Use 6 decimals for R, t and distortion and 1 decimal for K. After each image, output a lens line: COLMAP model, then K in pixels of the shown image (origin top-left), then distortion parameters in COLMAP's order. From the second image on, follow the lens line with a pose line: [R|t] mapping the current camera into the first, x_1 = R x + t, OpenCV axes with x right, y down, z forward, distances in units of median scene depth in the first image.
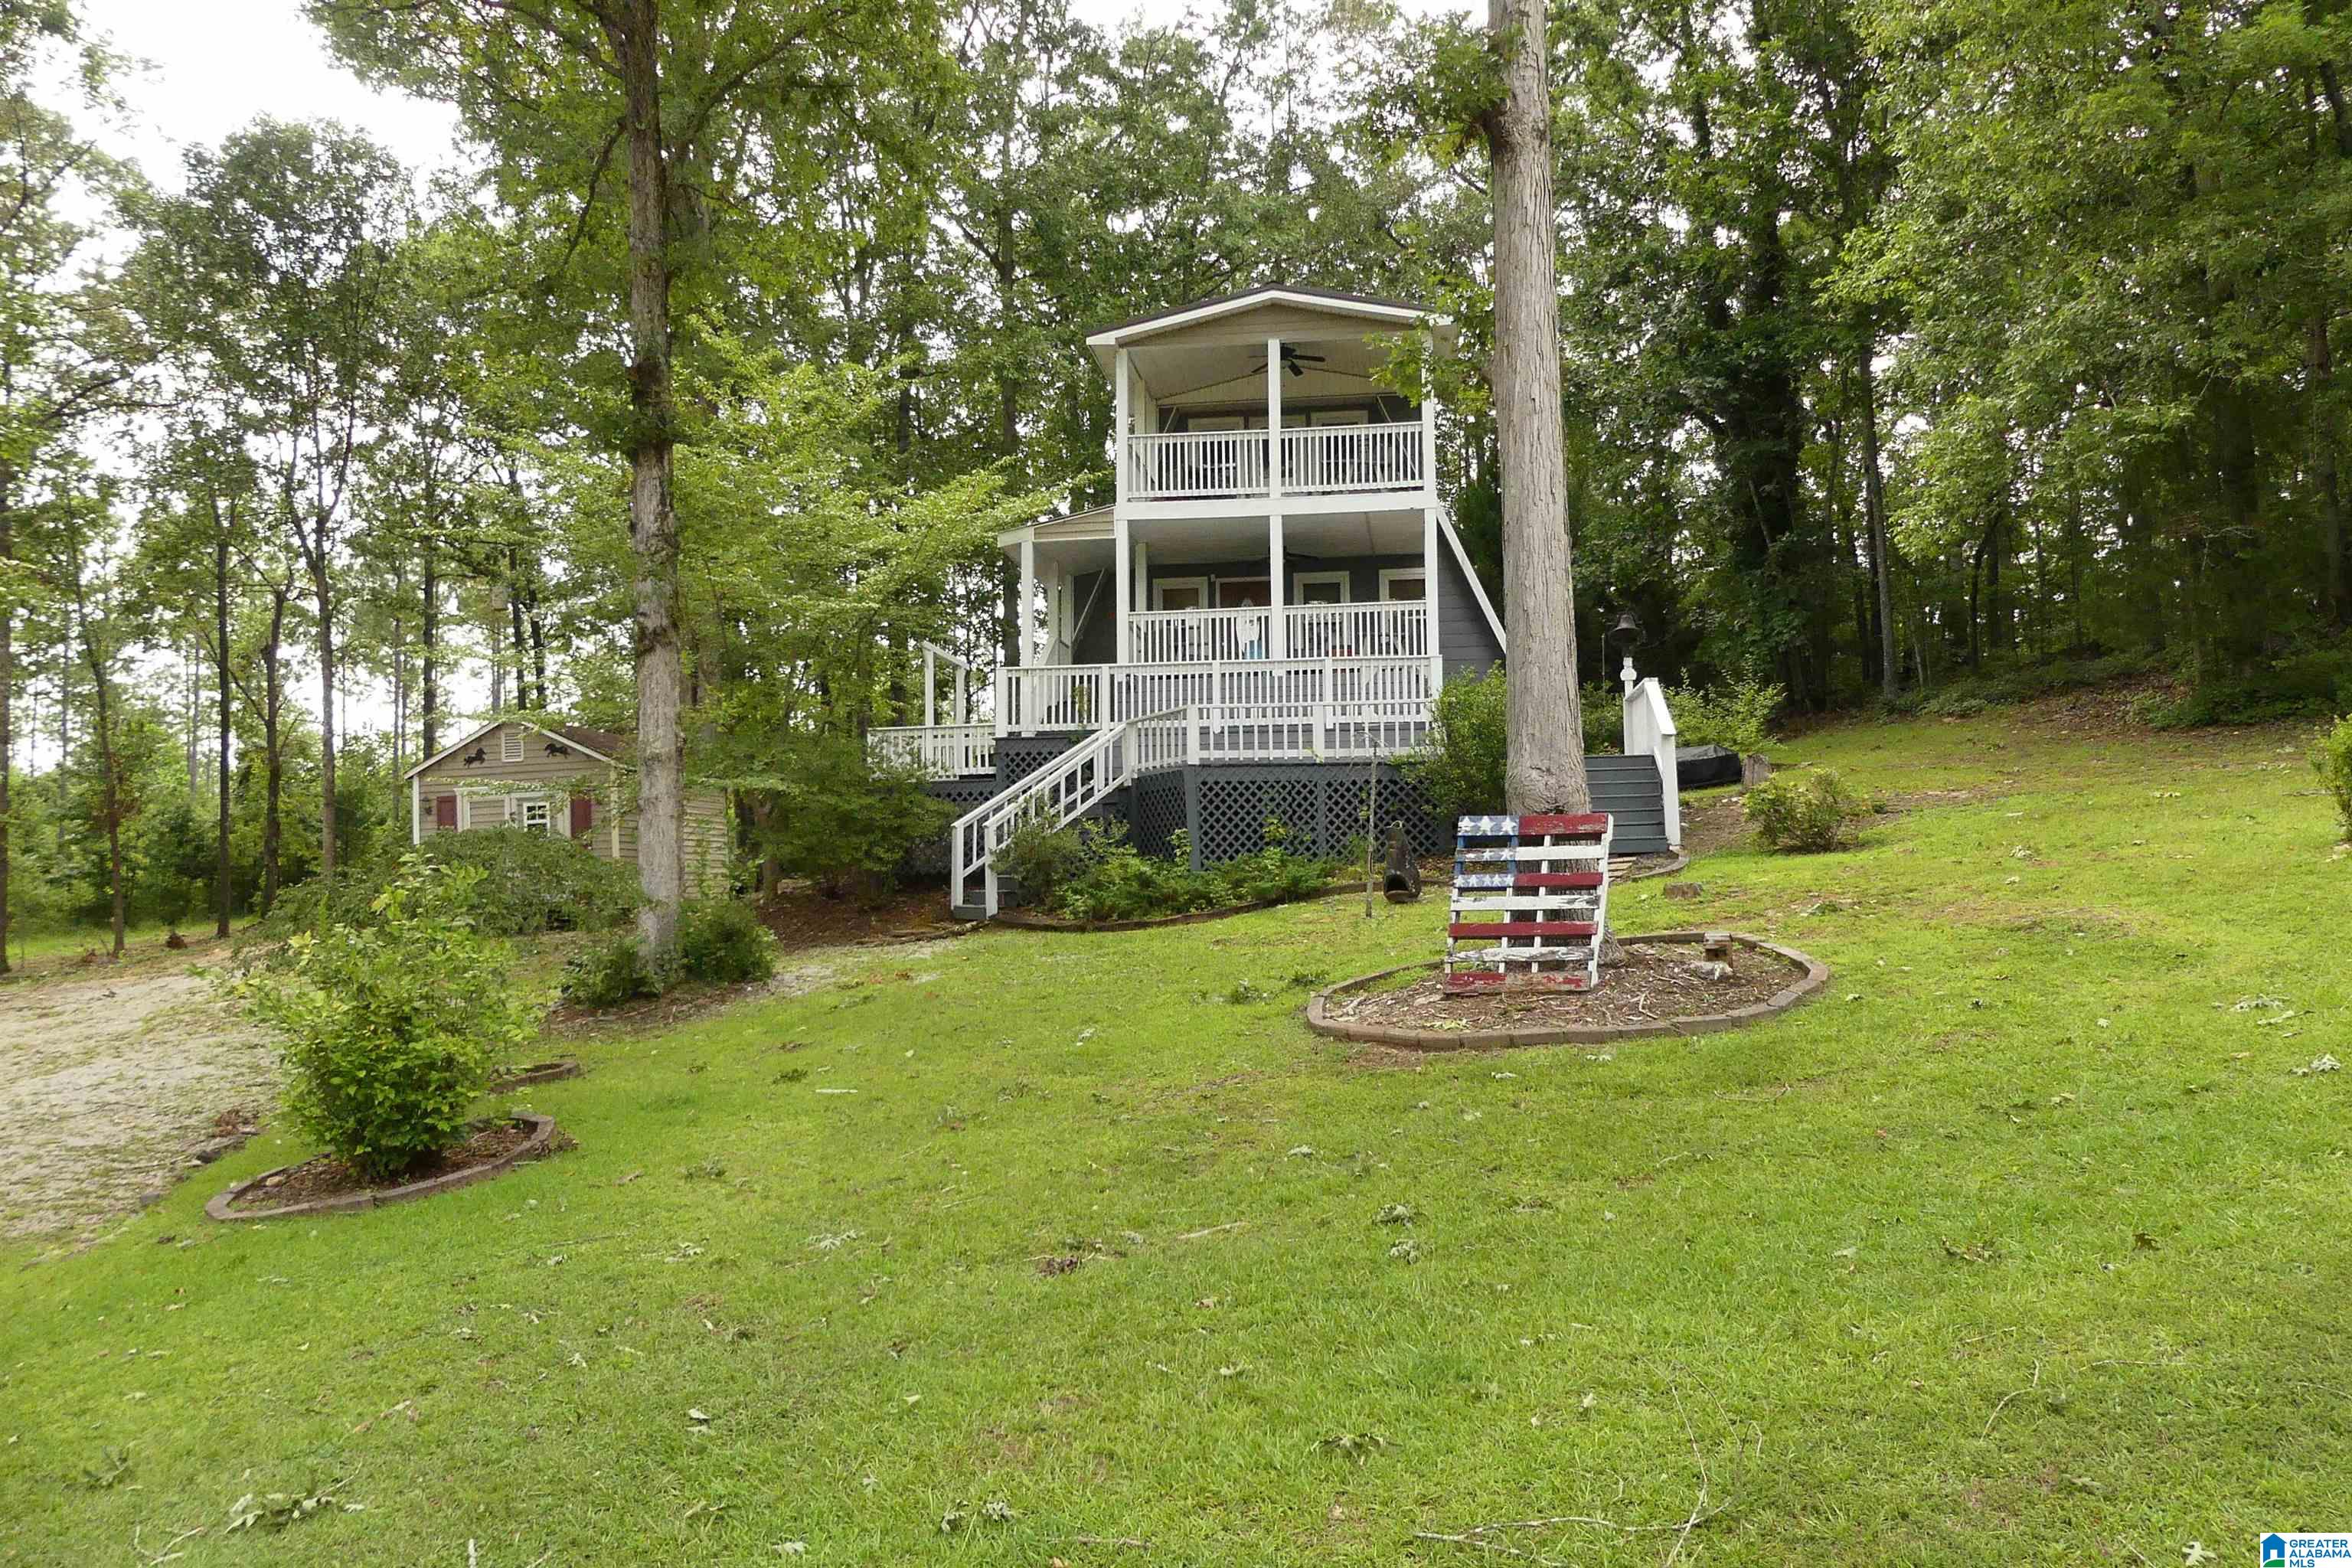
lens RADIAL K [[1845.4, 0, 1176.5], [0, 1845.4, 794.0], [0, 0, 1]] dist [-0.004181, 0.004446]
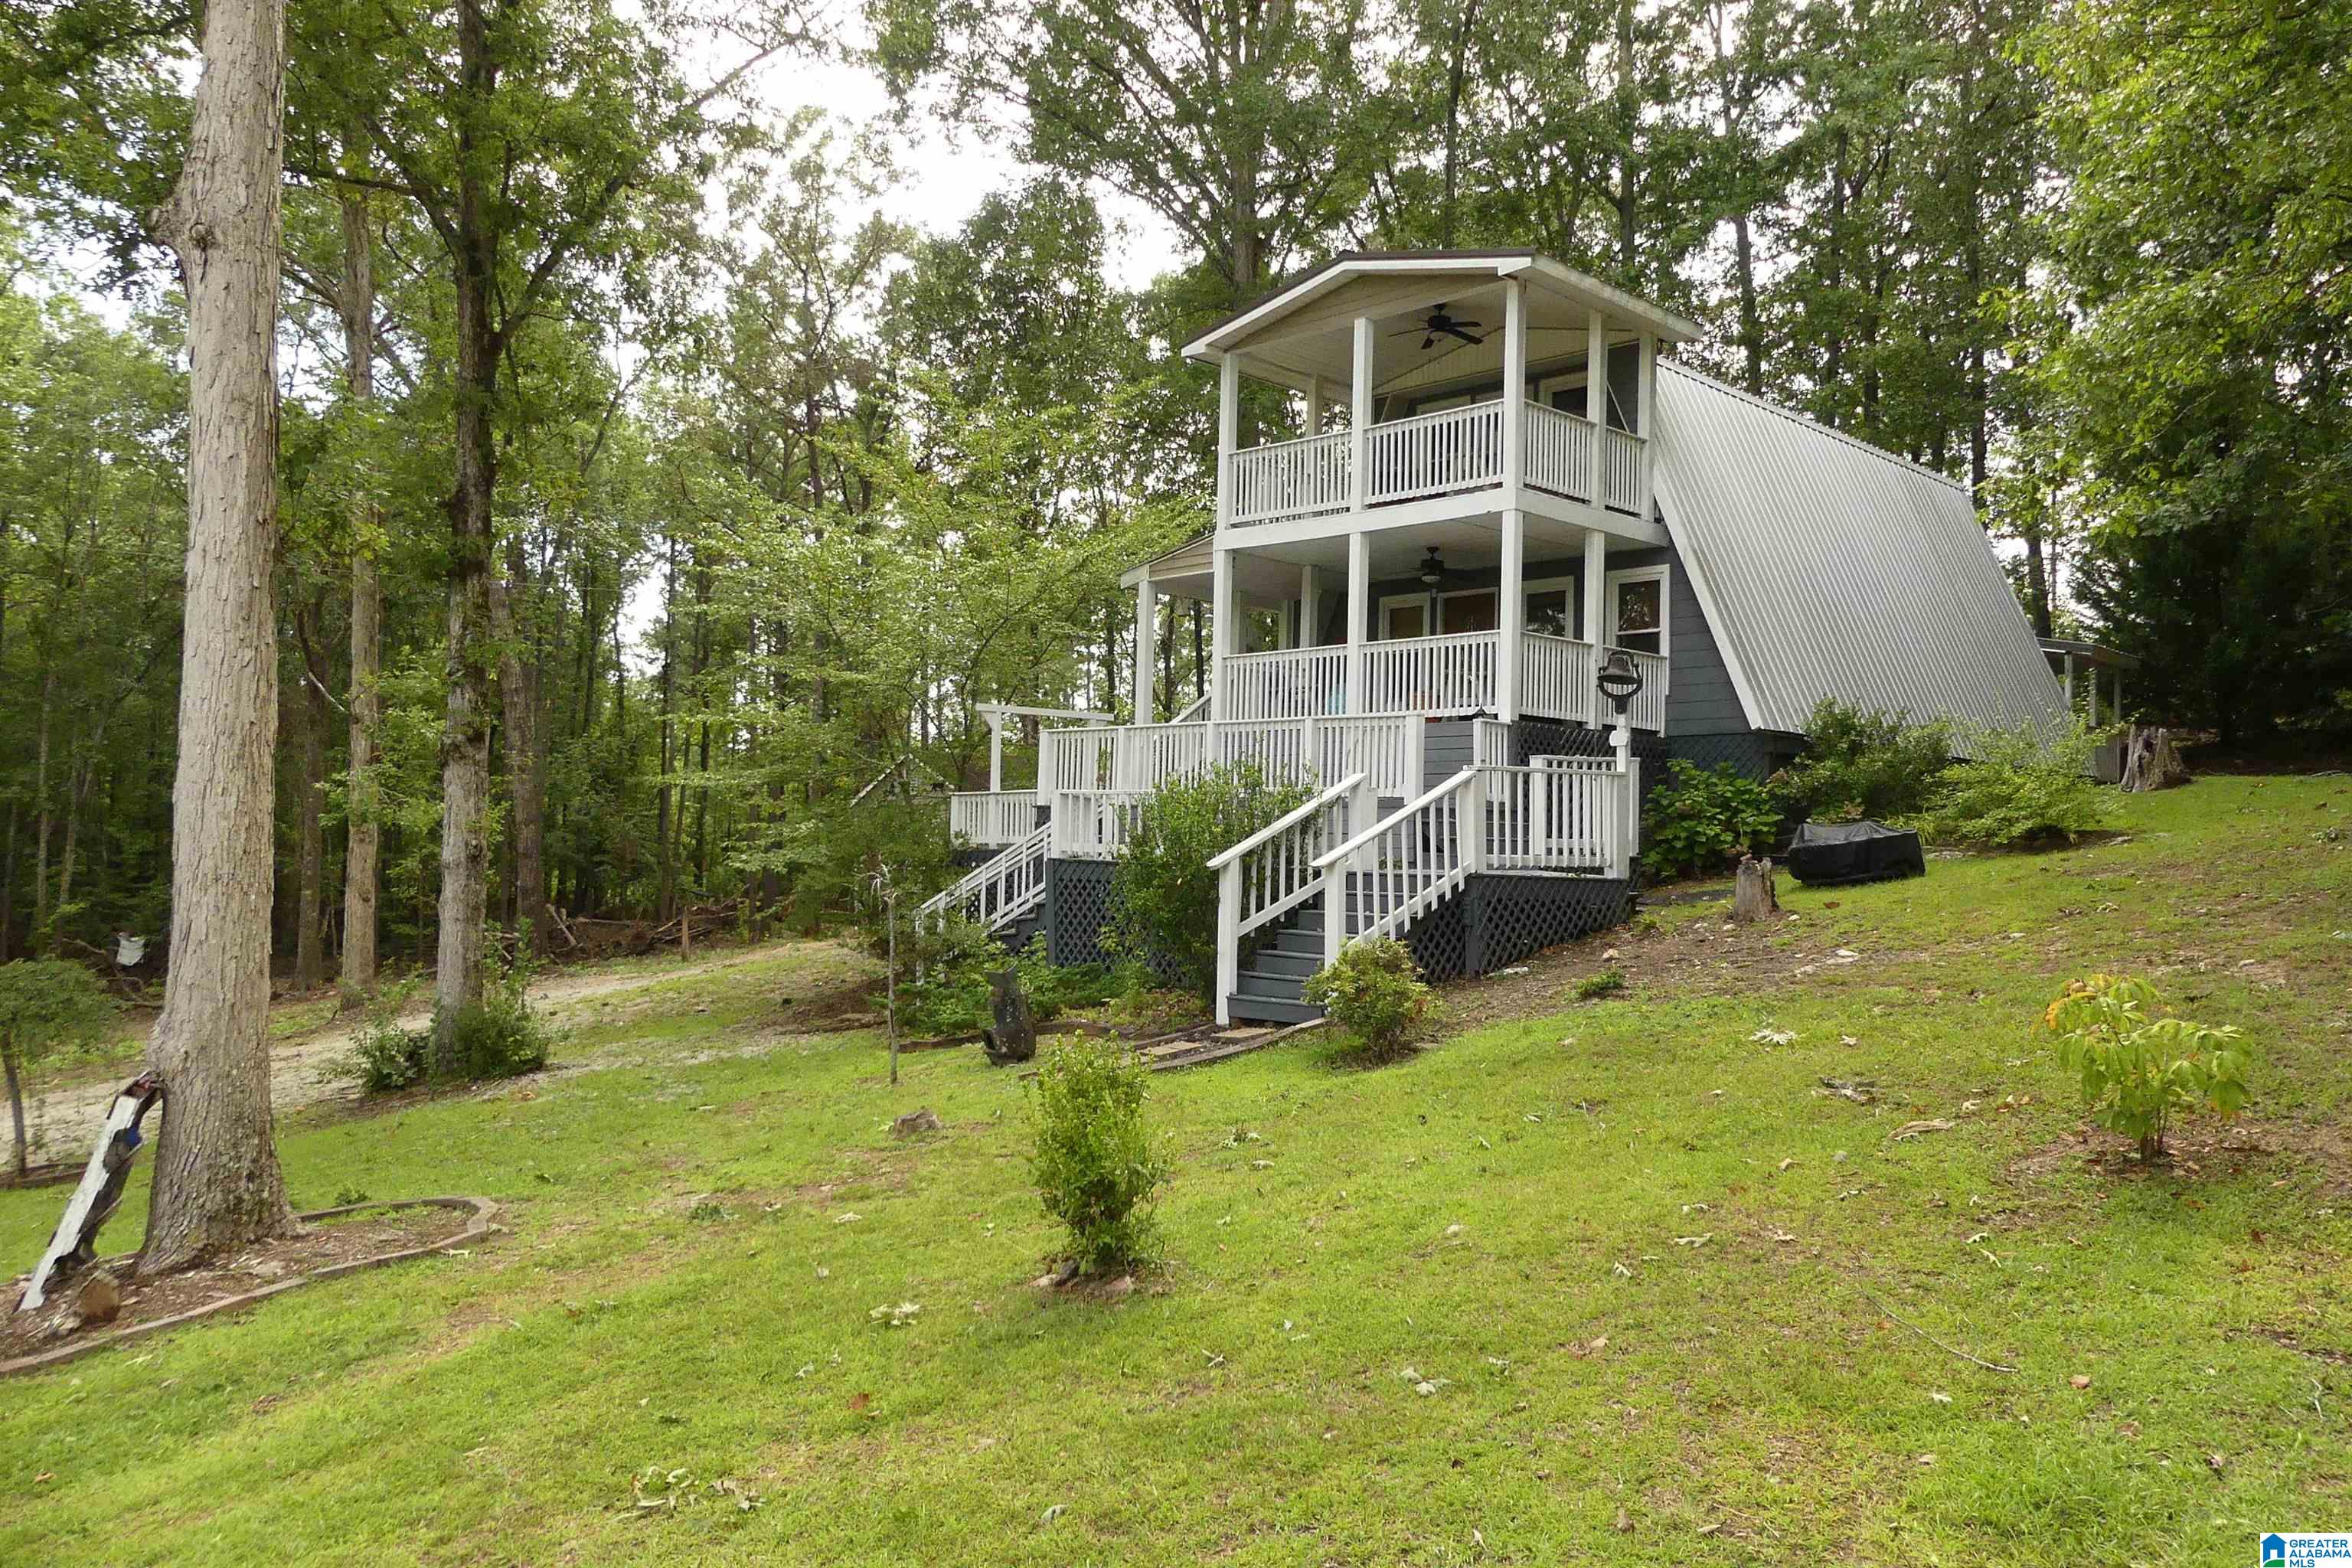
lens RADIAL K [[1845.4, 0, 1177.8], [0, 1845.4, 774.7], [0, 0, 1]] dist [-0.004181, 0.004446]
pose [[0.768134, 0.004986, -0.640270, 0.522842], [0.017834, 0.999415, 0.029179, -0.067946], [0.640041, -0.033832, 0.767596, 0.308159]]
